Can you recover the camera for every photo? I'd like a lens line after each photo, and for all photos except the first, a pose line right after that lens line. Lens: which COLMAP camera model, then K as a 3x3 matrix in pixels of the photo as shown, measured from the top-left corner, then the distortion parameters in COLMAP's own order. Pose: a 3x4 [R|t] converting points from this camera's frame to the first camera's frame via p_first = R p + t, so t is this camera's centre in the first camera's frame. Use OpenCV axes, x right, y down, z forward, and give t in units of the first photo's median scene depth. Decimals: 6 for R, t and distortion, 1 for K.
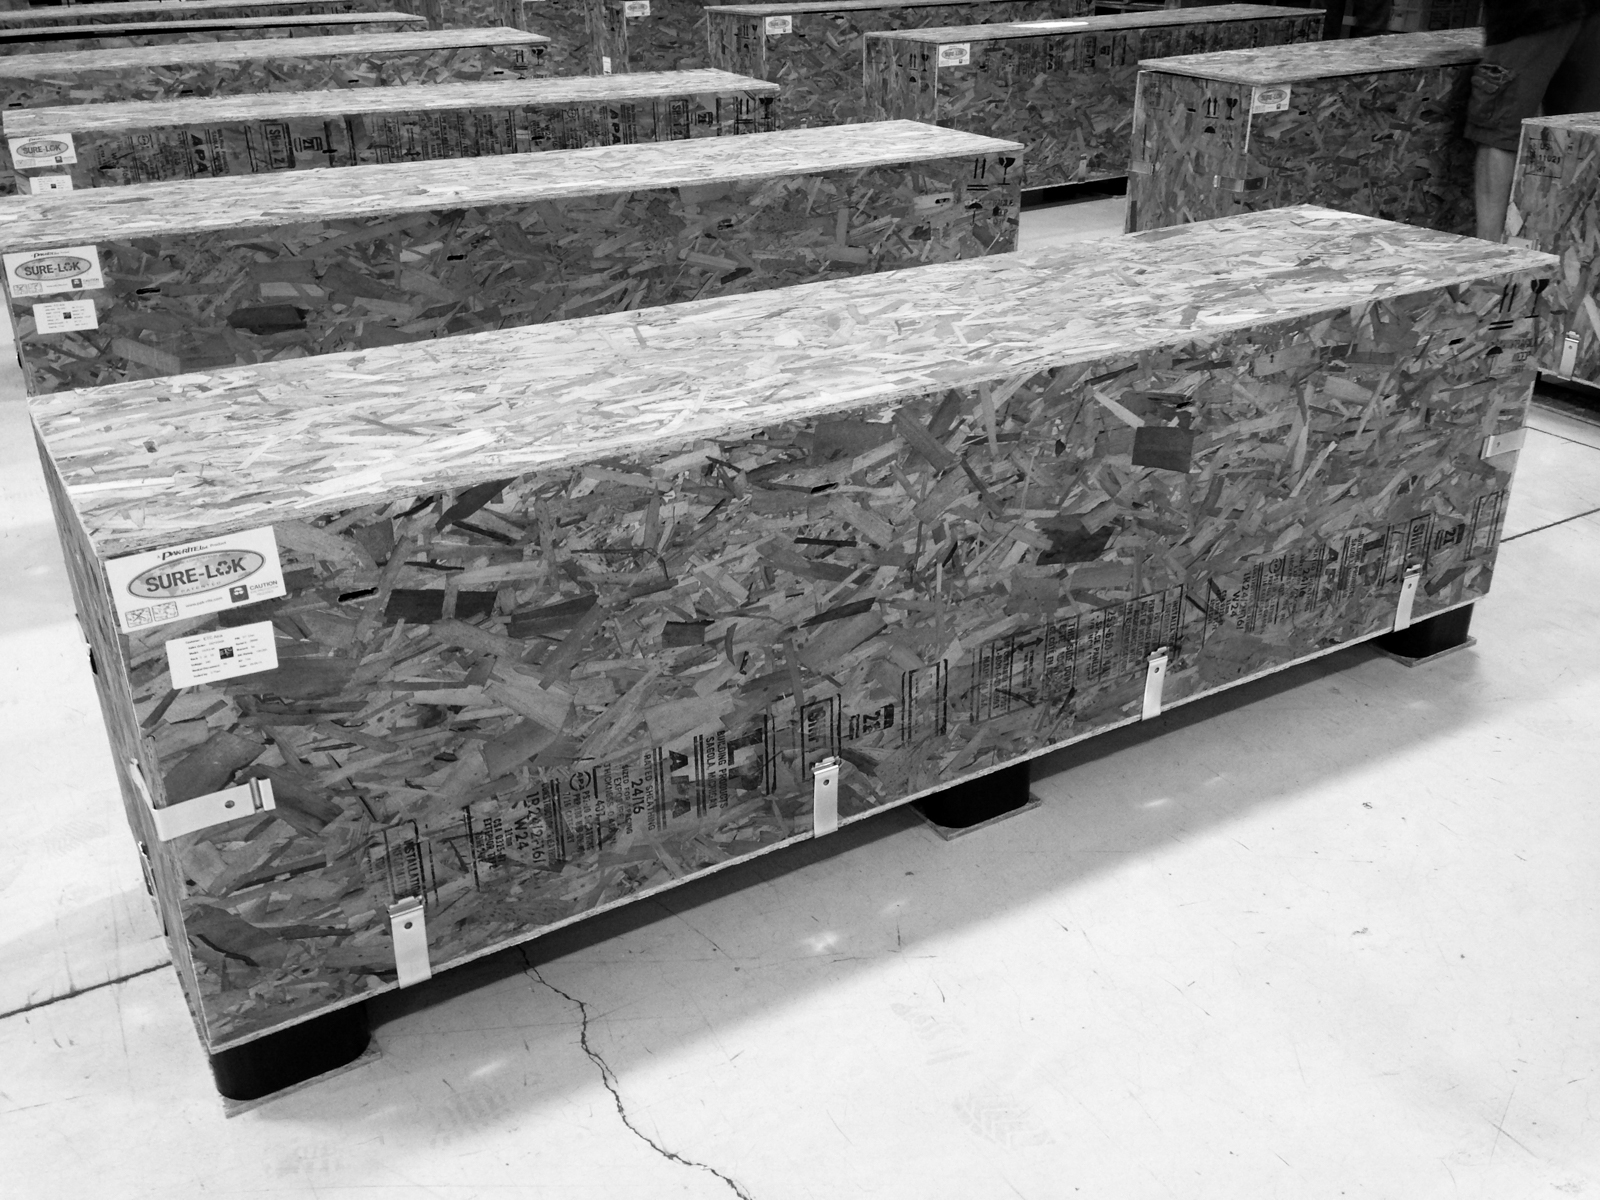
lens RADIAL K [[1458.7, 0, 814.3], [0, 1458.7, 604.8], [0, 0, 1]] dist [0.124908, -0.204893]
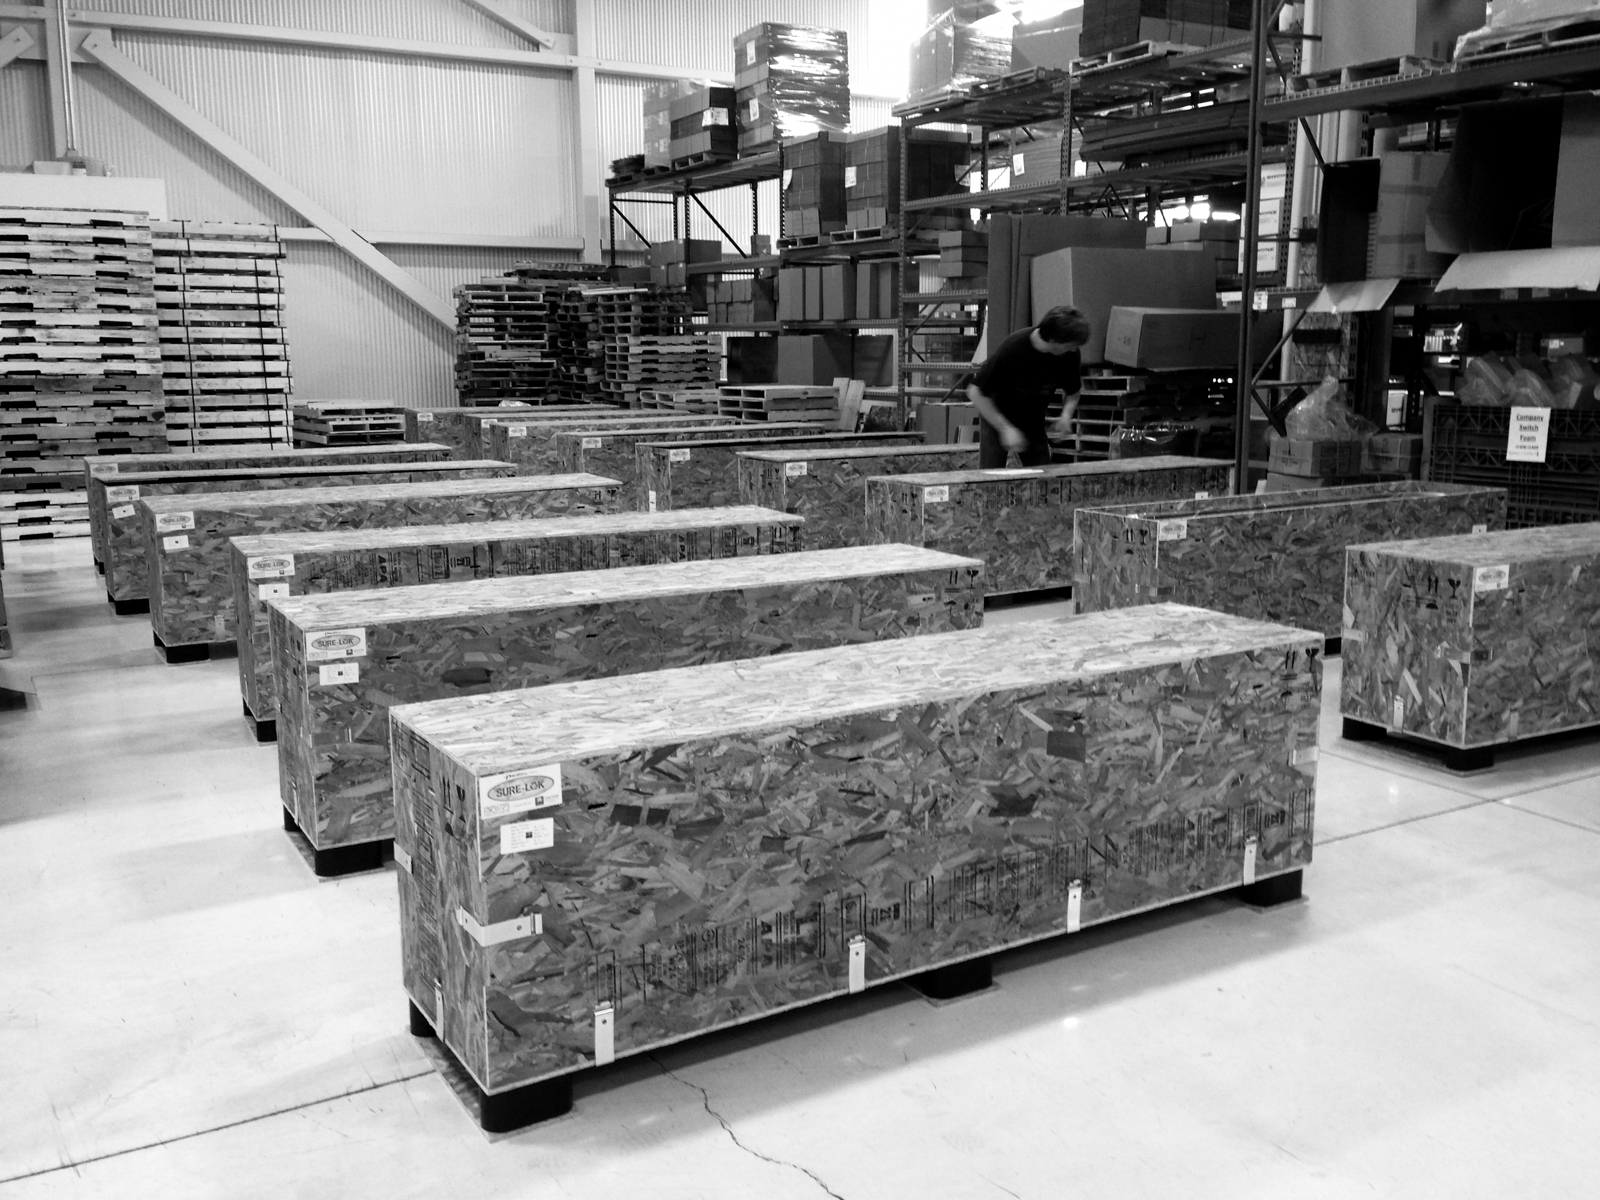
lens RADIAL K [[1469.3, 0, 800.0], [0, 1469.3, 600.0], [0, 0, 1]] dist [0.130068, -0.218431]
pose [[0.999966, 0.001463, -0.008073, -0.037960], [-0.003583, 0.963043, -0.269323, 0.172294], [0.007381, 0.269343, 0.963016, -0.578900]]
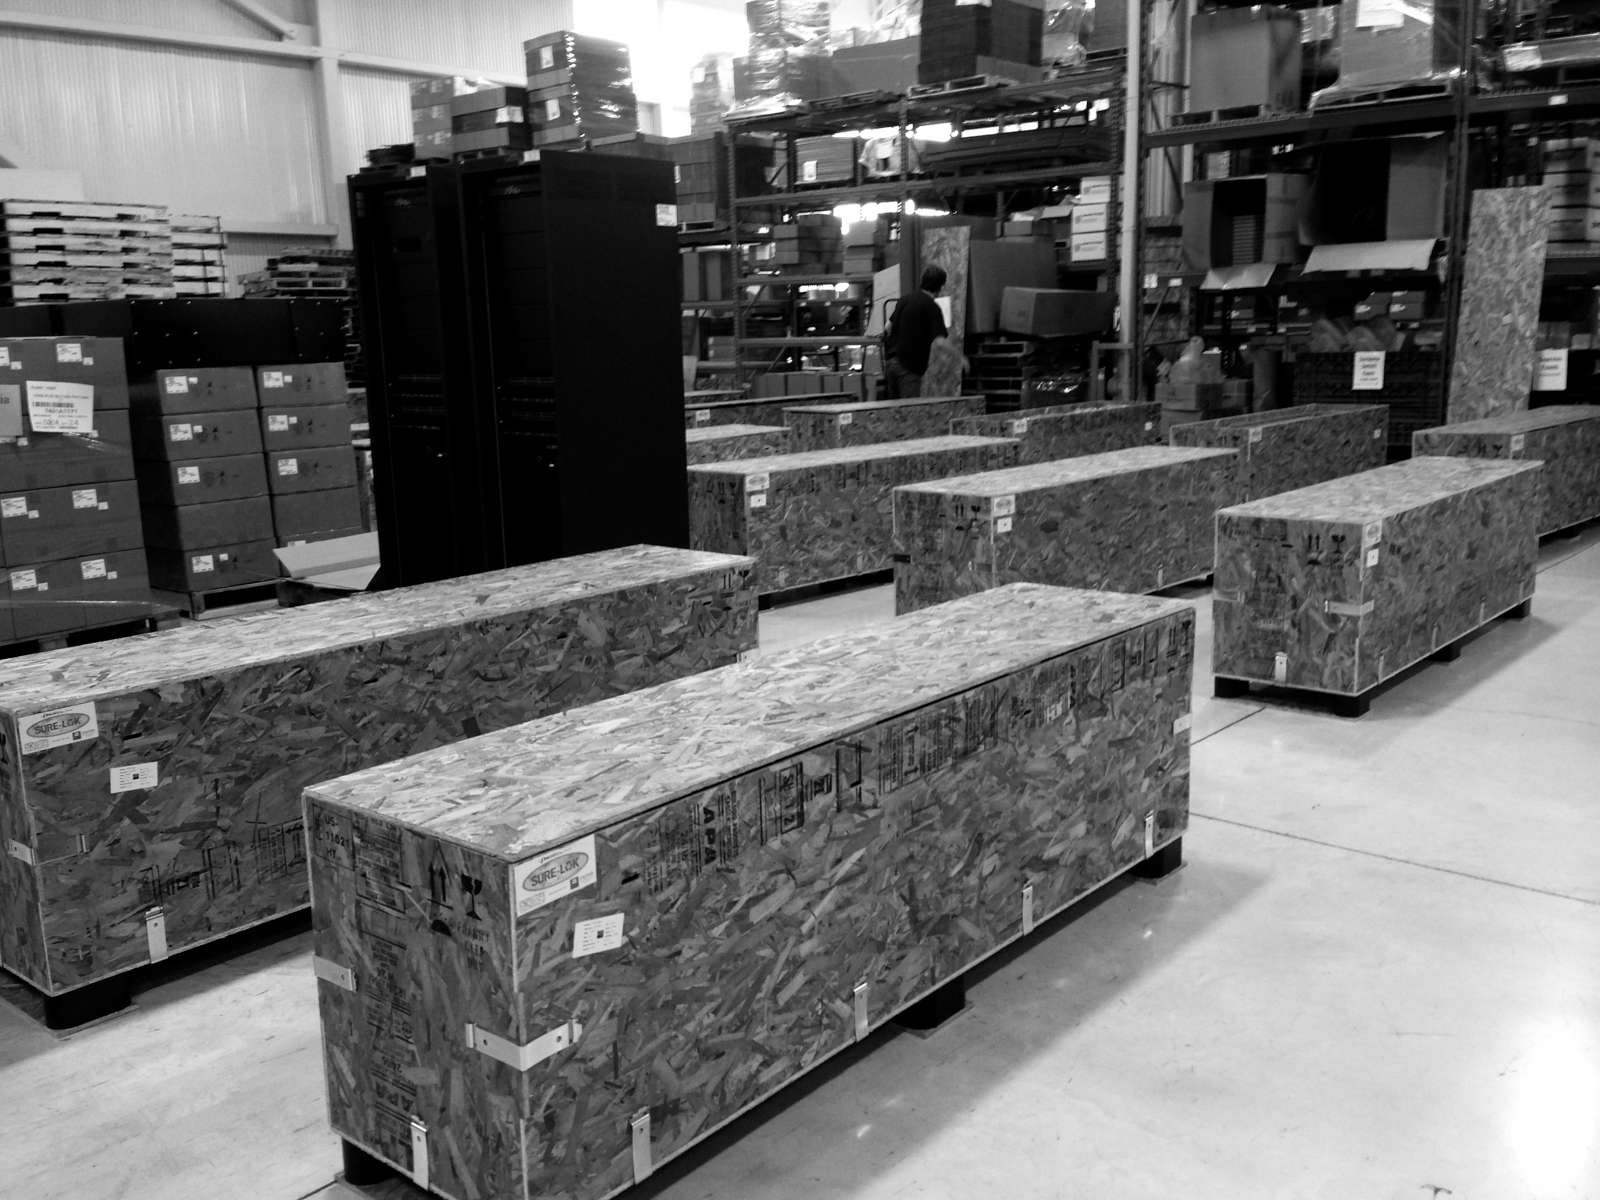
lens RADIAL K [[1469.3, 0, 800.0], [0, 1469.3, 600.0], [0, 0, 1]] dist [0.130068, -0.218431]
pose [[0.949495, -0.074810, 0.304733, -1.949796], [0.151527, 0.959737, -0.236525, 0.533813], [-0.274769, 0.270755, 0.922602, -1.292088]]
